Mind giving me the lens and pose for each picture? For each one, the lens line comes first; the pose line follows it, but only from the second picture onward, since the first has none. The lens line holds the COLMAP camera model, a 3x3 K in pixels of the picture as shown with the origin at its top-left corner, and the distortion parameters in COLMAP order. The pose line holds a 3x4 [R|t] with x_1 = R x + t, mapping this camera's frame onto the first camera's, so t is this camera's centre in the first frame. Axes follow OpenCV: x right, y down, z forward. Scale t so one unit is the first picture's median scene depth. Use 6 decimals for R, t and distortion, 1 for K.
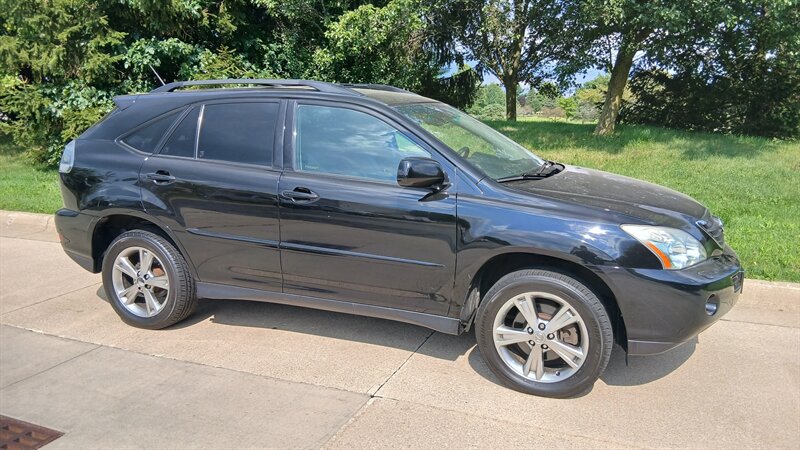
lens RADIAL K [[611.9, 0, 403.5], [0, 611.9, 227.8], [0, 0, 1]] dist [0.106380, -0.185495]
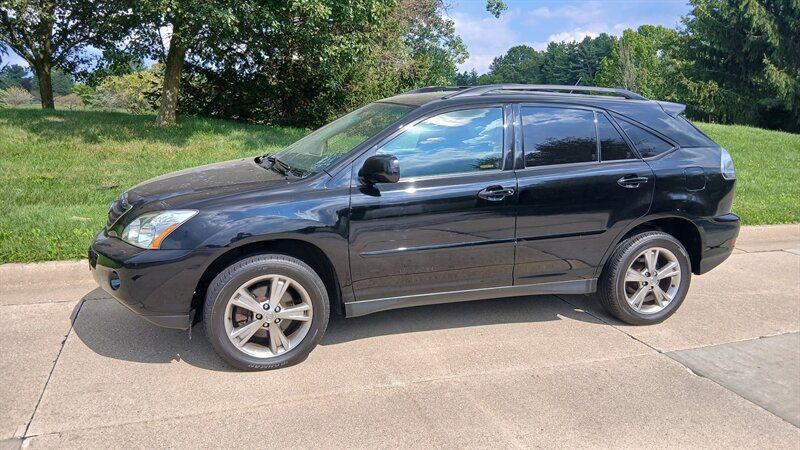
lens RADIAL K [[611.9, 0, 402.4], [0, 611.9, 224.9], [0, 0, 1]] dist [0.106380, -0.185495]
pose [[0.749090, -0.109840, 0.653299, -0.143379], [0.102173, 0.993515, 0.049886, -0.007533], [-0.654542, 0.029381, 0.755455, 0.000153]]
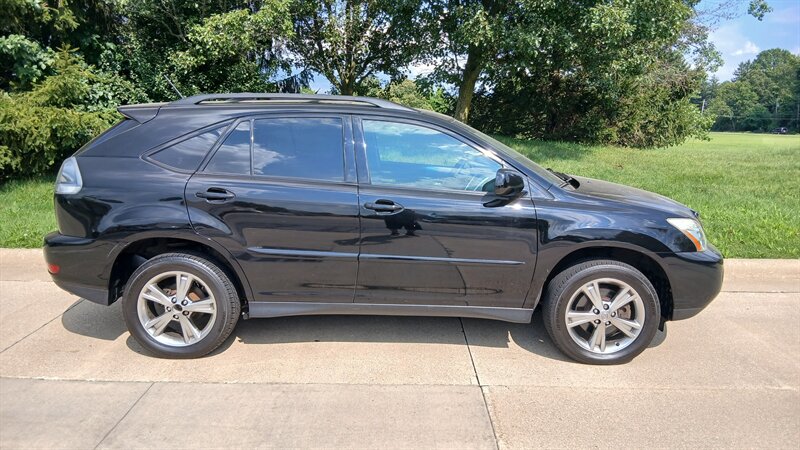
lens RADIAL K [[611.9, 0, 398.5], [0, 611.9, 219.7], [0, 0, 1]] dist [0.106380, -0.185495]
pose [[0.928648, -0.053032, 0.367151, -0.448087], [0.059436, 0.998213, -0.006151, -0.020243], [-0.366169, 0.027534, 0.930141, 0.013568]]
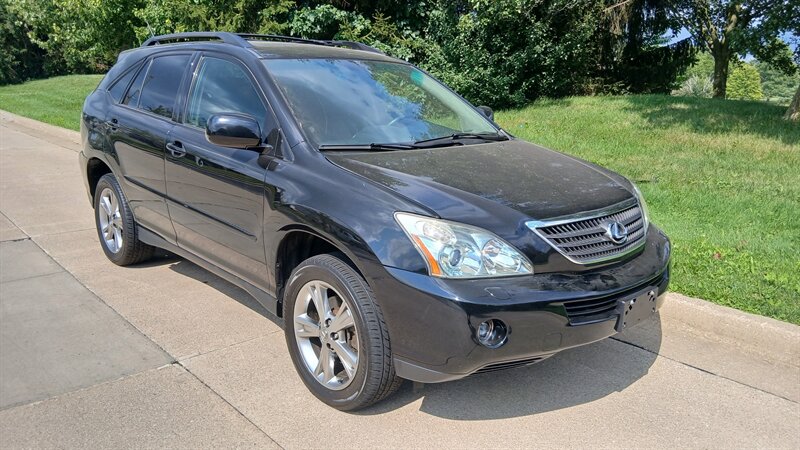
lens RADIAL K [[611.9, 0, 403.9], [0, 611.9, 222.3], [0, 0, 1]] dist [0.106380, -0.185495]
pose [[0.905771, 0.121797, -0.405887, 0.491436], [-0.109416, 0.992546, 0.053670, -0.025208], [0.409399, -0.004202, 0.912346, 0.208236]]
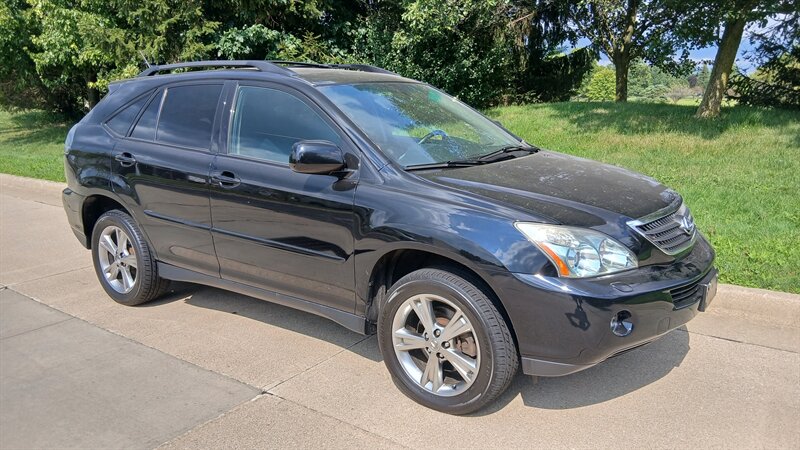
lens RADIAL K [[611.9, 0, 407.8], [0, 611.9, 223.1], [0, 0, 1]] dist [0.106380, -0.185495]
pose [[0.971210, 0.037482, -0.235257, 0.294576], [-0.033442, 0.999217, 0.021142, -0.012178], [0.235865, -0.012666, 0.971703, 0.098207]]
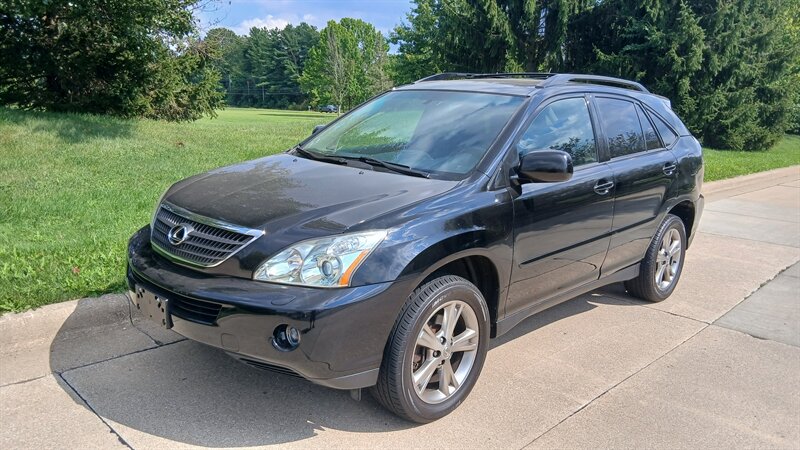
lens RADIAL K [[611.9, 0, 400.0], [0, 611.9, 221.7], [0, 0, 1]] dist [0.106380, -0.185495]
pose [[0.366666, -0.165675, 0.915483, -0.365171], [0.135930, 0.982997, 0.123451, -0.093434], [-0.920369, 0.079176, 0.382951, 0.524205]]
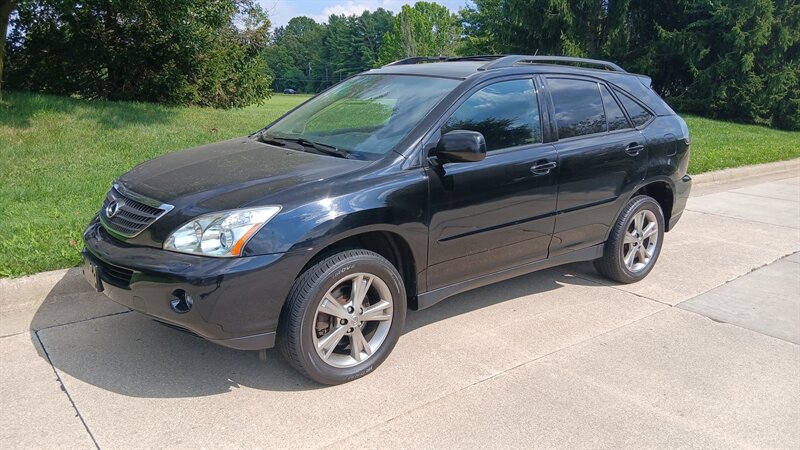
lens RADIAL K [[611.9, 0, 402.2], [0, 611.9, 215.3], [0, 0, 1]] dist [0.106380, -0.185495]
pose [[0.478332, -0.176445, 0.860270, -0.328297], [0.144516, 0.982068, 0.121071, -0.064392], [-0.866206, 0.066410, 0.495254, 0.328390]]
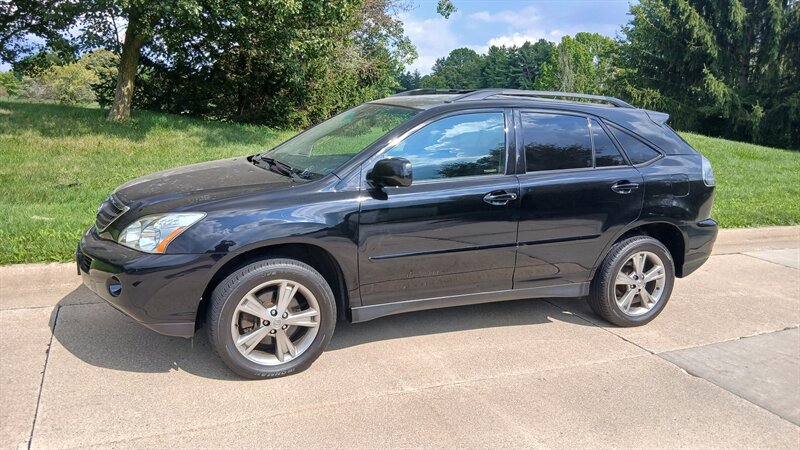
lens RADIAL K [[611.9, 0, 403.8], [0, 611.9, 226.6], [0, 0, 1]] dist [0.106380, -0.185495]
pose [[0.681955, -0.108223, 0.723343, -0.205025], [0.090258, 0.993885, 0.063607, -0.023076], [-0.725804, 0.021910, 0.687552, 0.071003]]
